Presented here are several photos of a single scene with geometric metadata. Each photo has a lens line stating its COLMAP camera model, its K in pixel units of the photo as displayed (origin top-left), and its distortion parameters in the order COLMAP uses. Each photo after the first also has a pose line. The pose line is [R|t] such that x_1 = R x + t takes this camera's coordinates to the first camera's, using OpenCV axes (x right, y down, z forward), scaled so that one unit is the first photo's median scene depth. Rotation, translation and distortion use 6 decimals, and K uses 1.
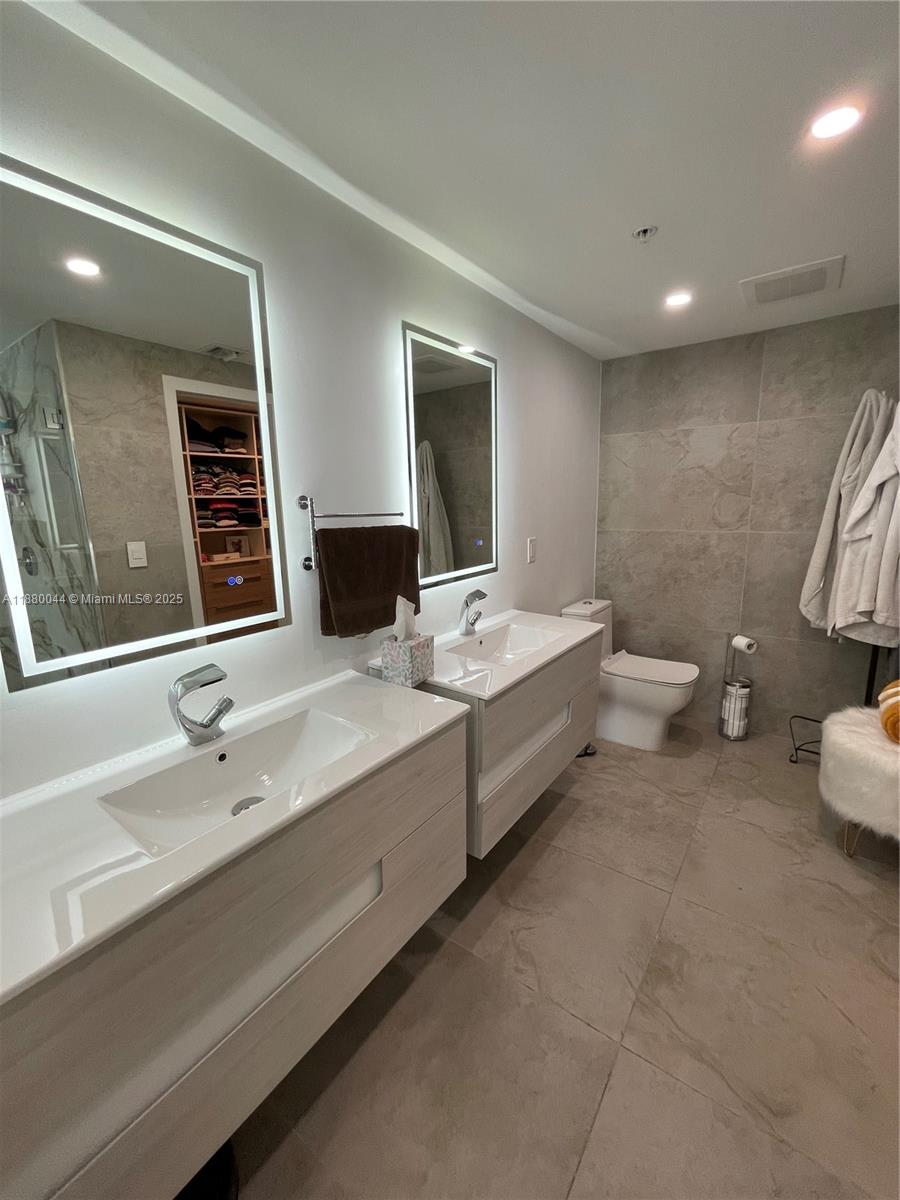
lens RADIAL K [[488.1, 0, 455.9], [0, 488.1, 596.5], [0, 0, 1]] dist [-0.007059, 0.002946]
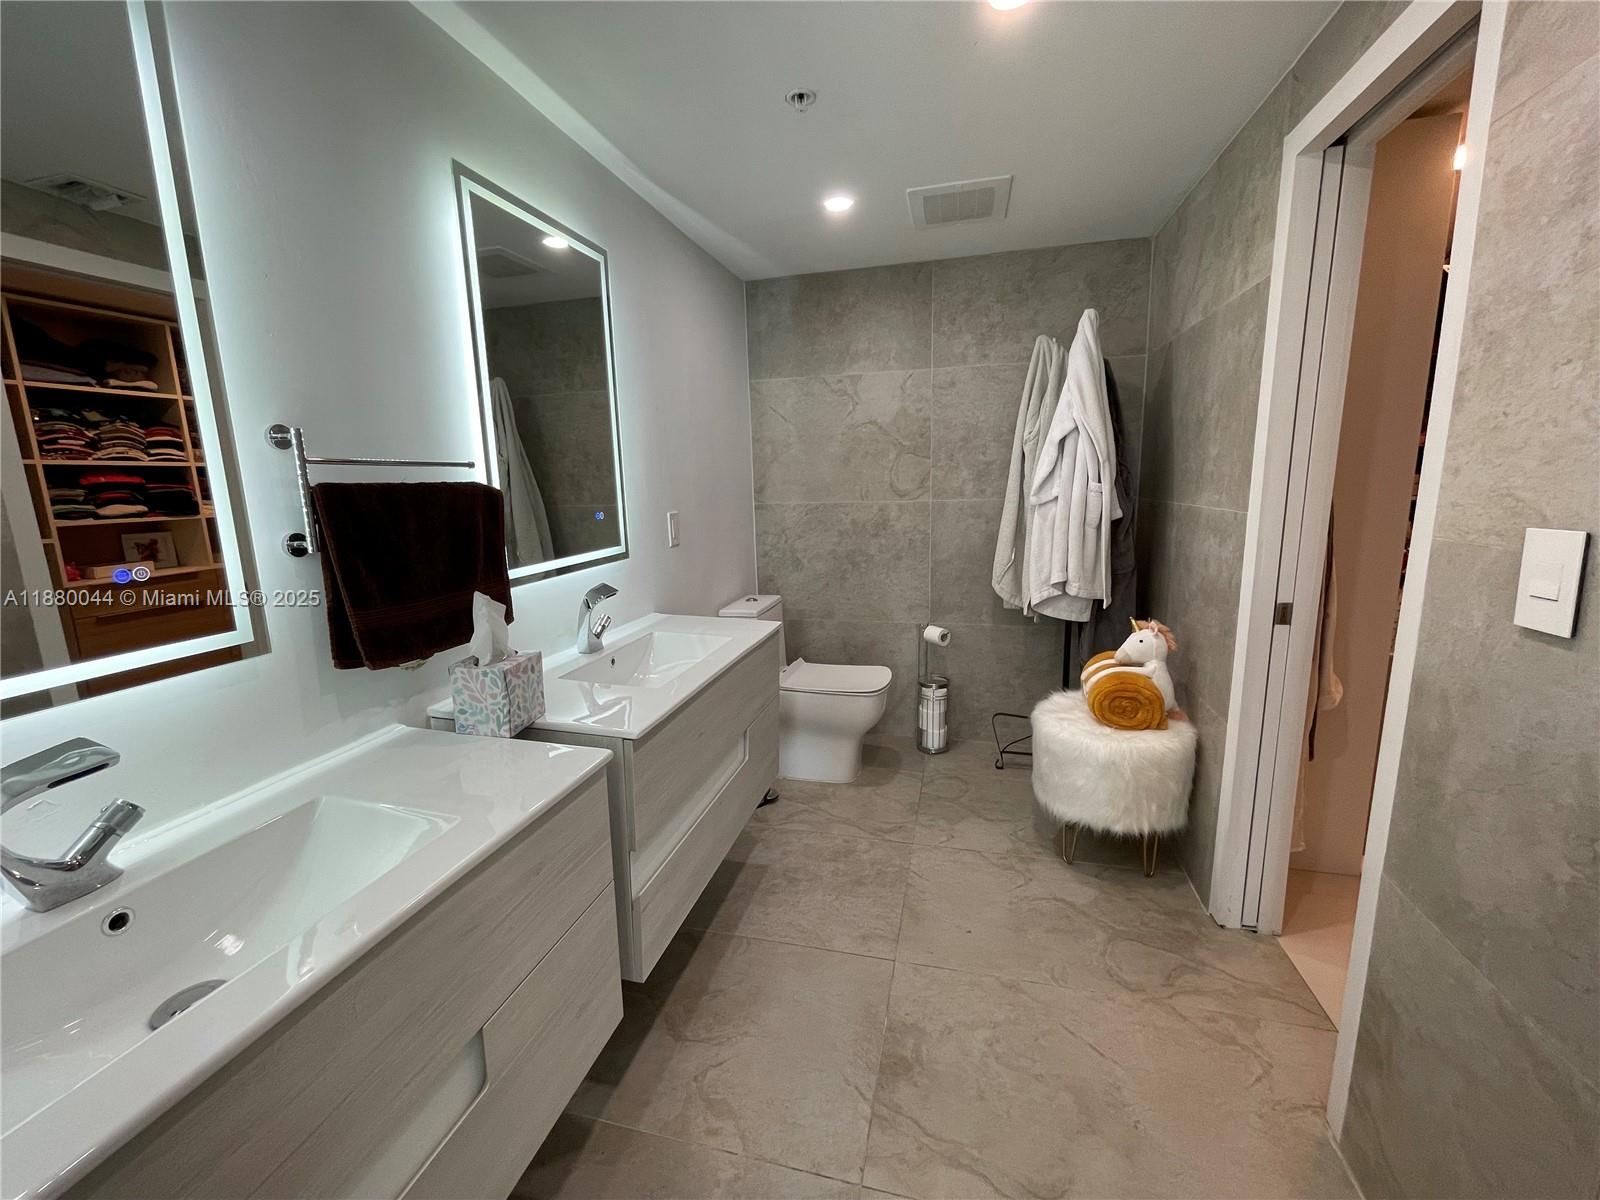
lens RADIAL K [[650.8, 0, 796.6], [0, 650.8, 593.7], [0, 0, 1]] dist [-0.007059, 0.002946]
pose [[0.934276, -0.066490, 0.350297, -0.019702], [0.074361, 0.997190, -0.009051, 0.027086], [-0.348711, 0.034505, 0.936595, 0.062357]]
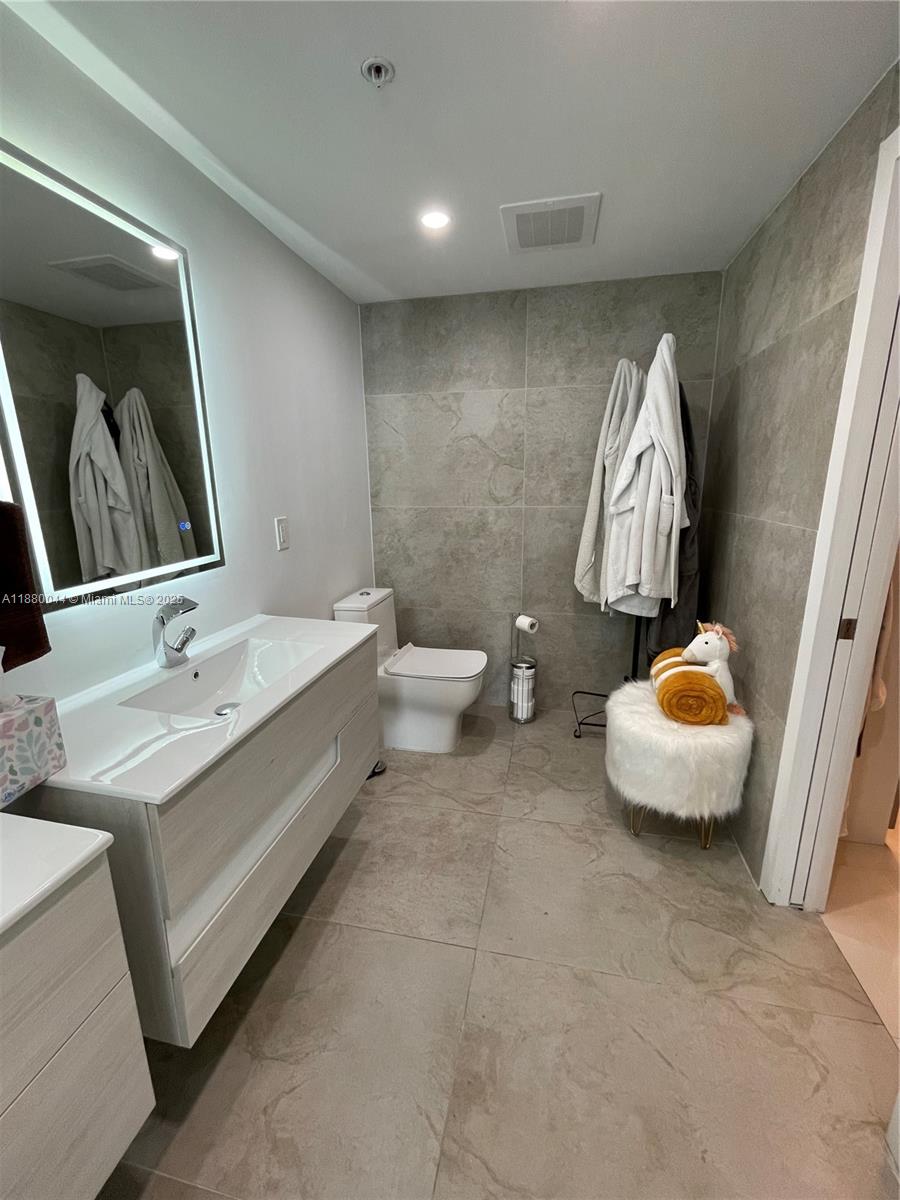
lens RADIAL K [[488.1, 0, 454.7], [0, 488.1, 598.1], [0, 0, 1]] dist [-0.007059, 0.002946]
pose [[0.915882, -0.085989, 0.392130, 0.121039], [0.069132, 0.995981, 0.056937, -0.024226], [-0.395450, -0.025038, 0.918146, 0.238833]]
